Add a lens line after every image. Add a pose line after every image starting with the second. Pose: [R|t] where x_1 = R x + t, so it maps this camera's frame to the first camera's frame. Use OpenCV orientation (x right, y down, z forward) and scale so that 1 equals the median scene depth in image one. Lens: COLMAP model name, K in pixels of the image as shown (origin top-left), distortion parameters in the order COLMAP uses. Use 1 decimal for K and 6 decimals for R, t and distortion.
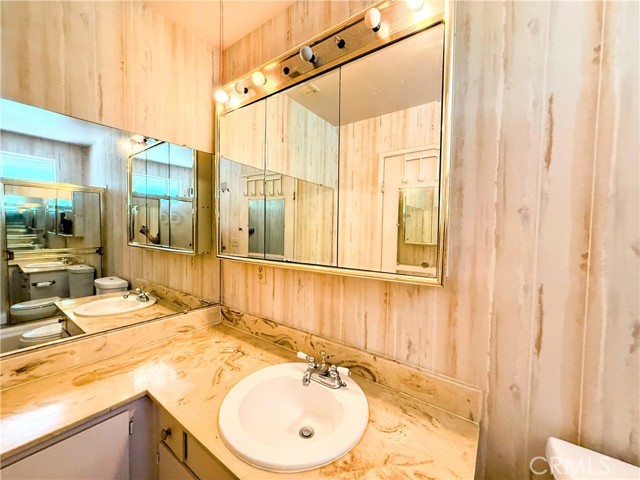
lens RADIAL K [[254.1, 0, 318.4], [0, 254.1, 239.3], [0, 0, 1]] dist [-0.007101, 0.000219]
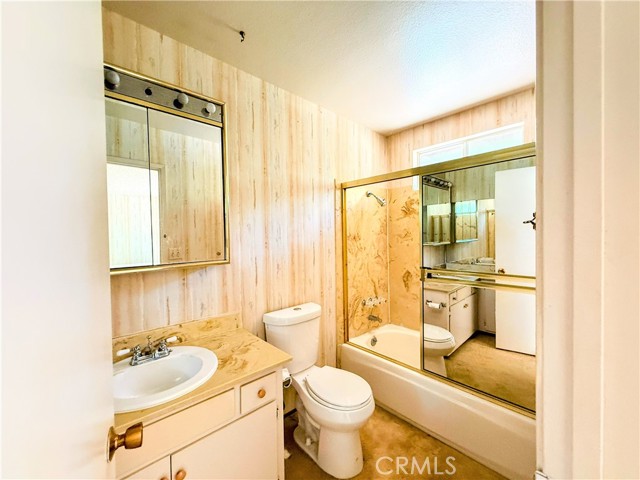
lens RADIAL K [[254.1, 0, 319.2], [0, 254.1, 239.7], [0, 0, 1]] dist [-0.007101, 0.000219]
pose [[0.195866, -0.037087, 0.979929, -1.212693], [0.057081, 0.998021, 0.026362, -0.006573], [-0.978968, 0.050772, 0.197595, -0.076119]]
